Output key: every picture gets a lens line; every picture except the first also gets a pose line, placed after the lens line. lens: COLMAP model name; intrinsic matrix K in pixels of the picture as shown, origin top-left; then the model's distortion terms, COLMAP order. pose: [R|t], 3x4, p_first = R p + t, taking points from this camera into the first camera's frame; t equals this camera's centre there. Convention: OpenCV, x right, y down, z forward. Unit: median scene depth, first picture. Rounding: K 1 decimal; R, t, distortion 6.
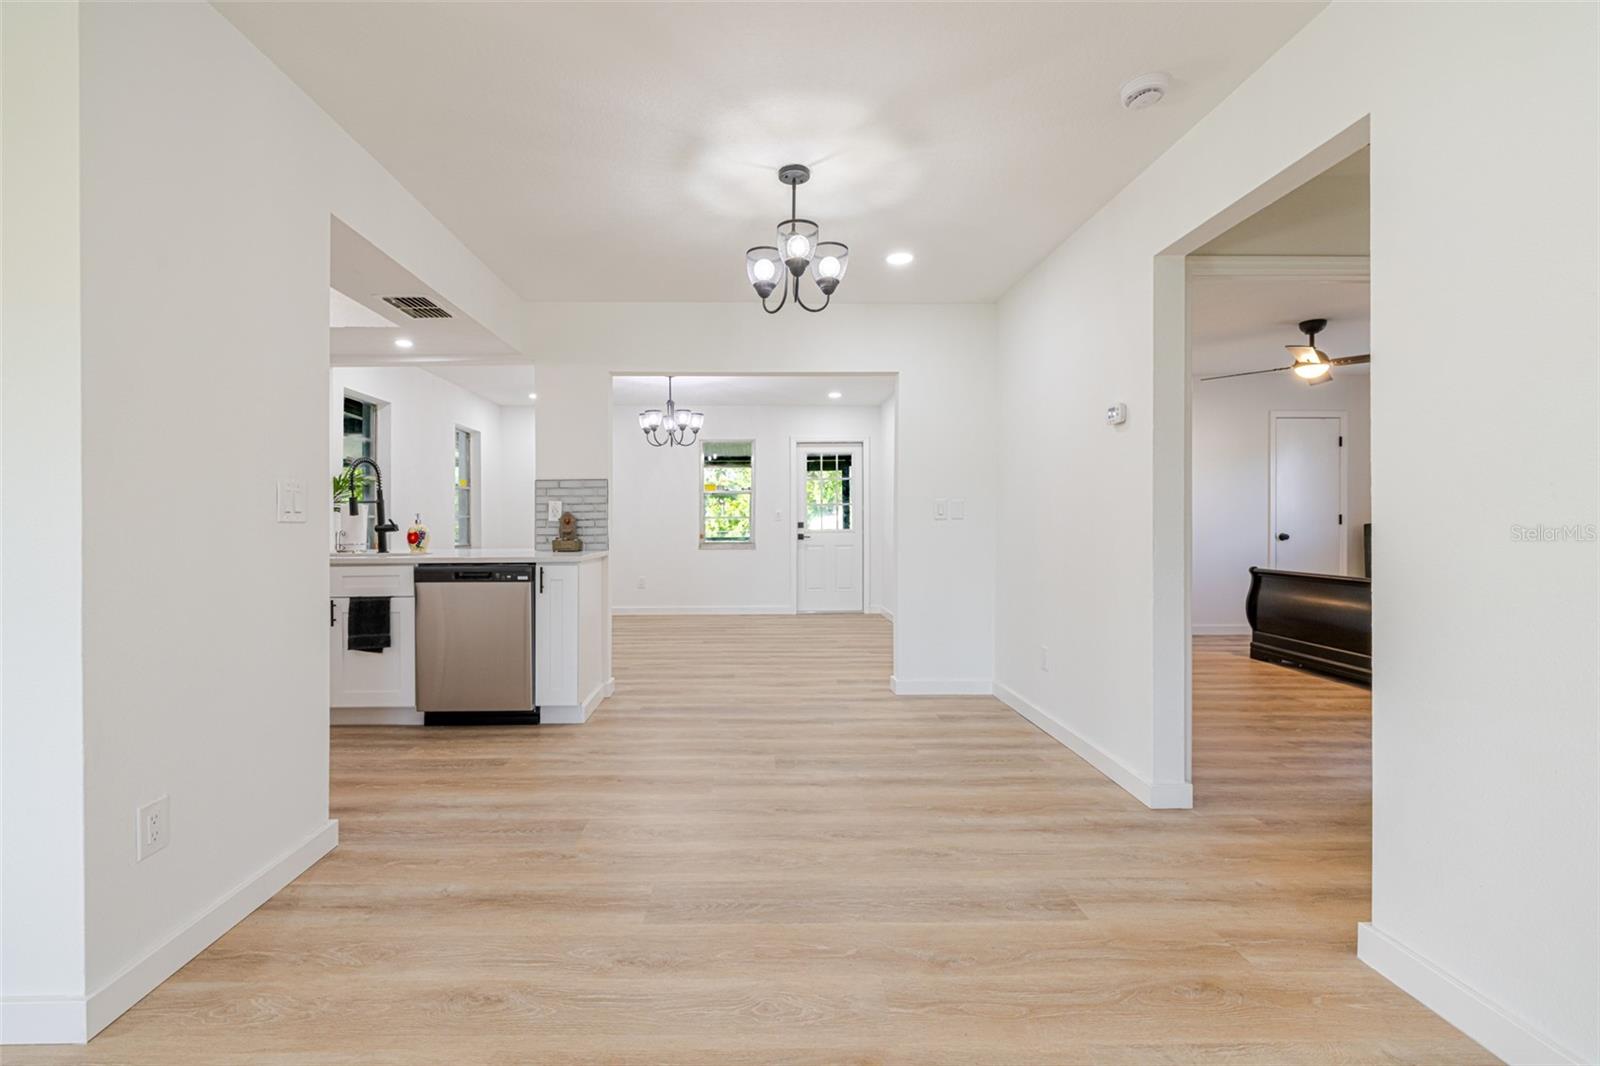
lens RADIAL K [[677.1, 0, 758.3], [0, 677.1, 525.9], [0, 0, 1]] dist [-0.001779, 0.000671]
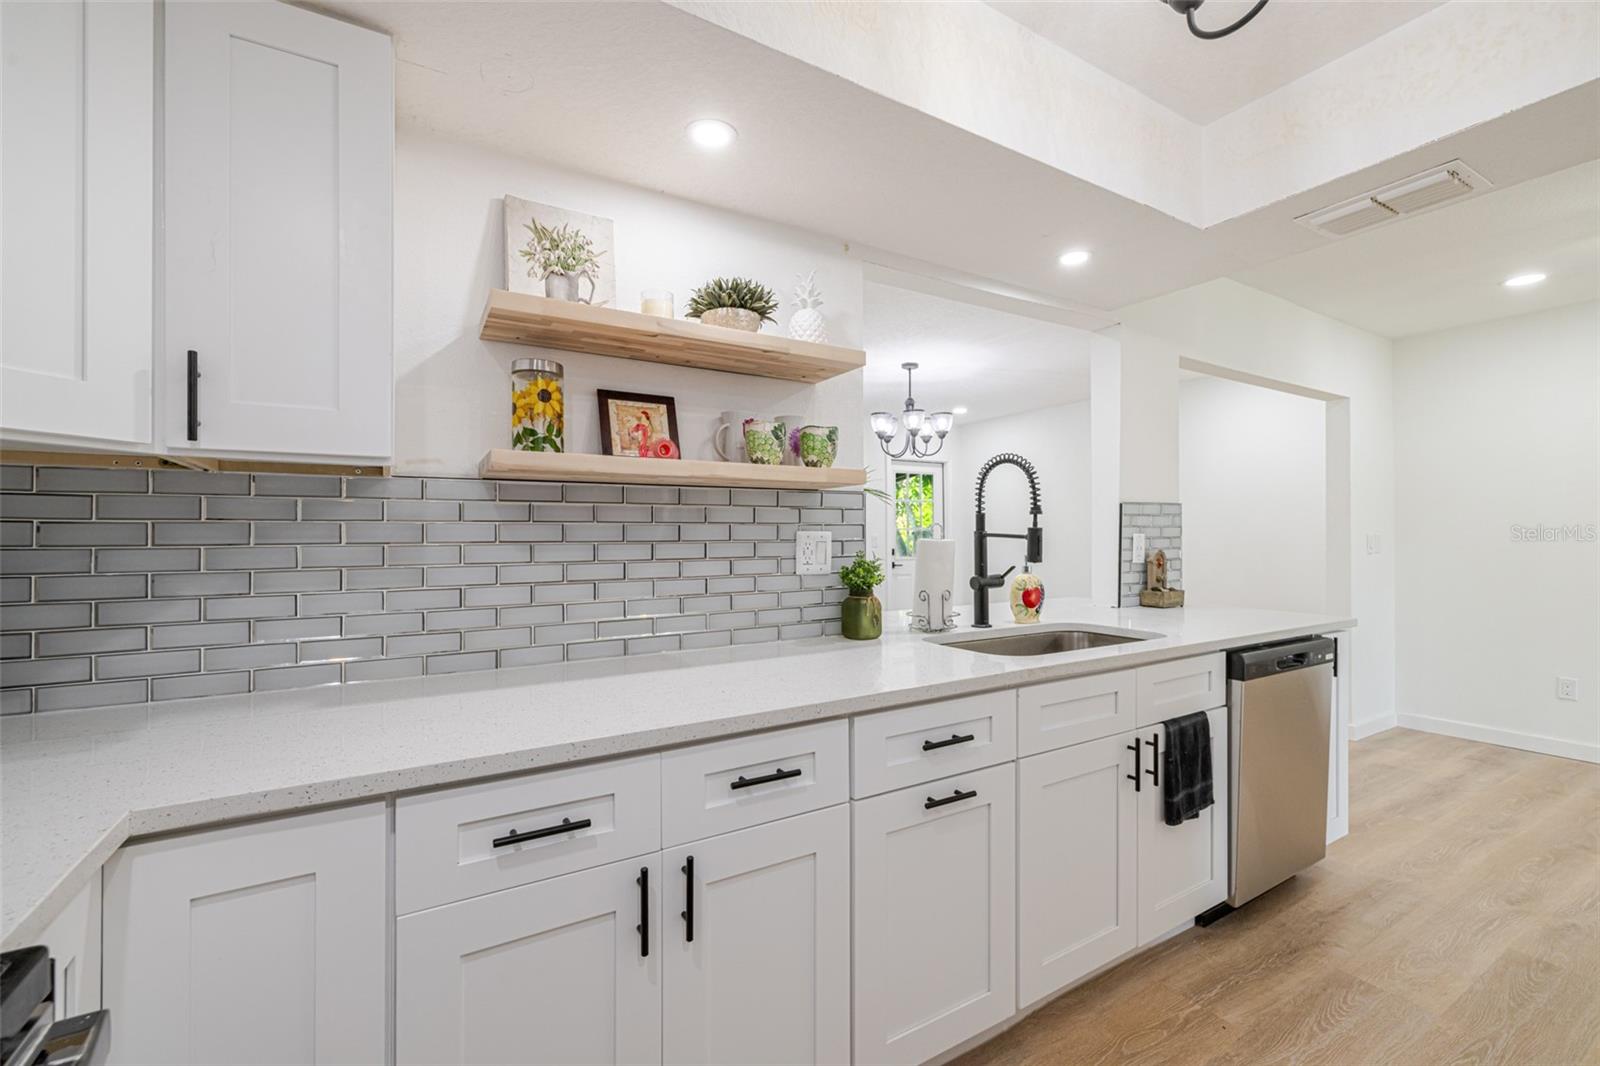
lens RADIAL K [[677.1, 0, 806.3], [0, 677.1, 527.4], [0, 0, 1]] dist [-0.001779, 0.000671]
pose [[0.857457, 0.010220, 0.514454, -0.949034], [0.000899, 0.999771, -0.021360, -0.029060], [-0.514555, 0.018778, 0.857252, 0.592915]]
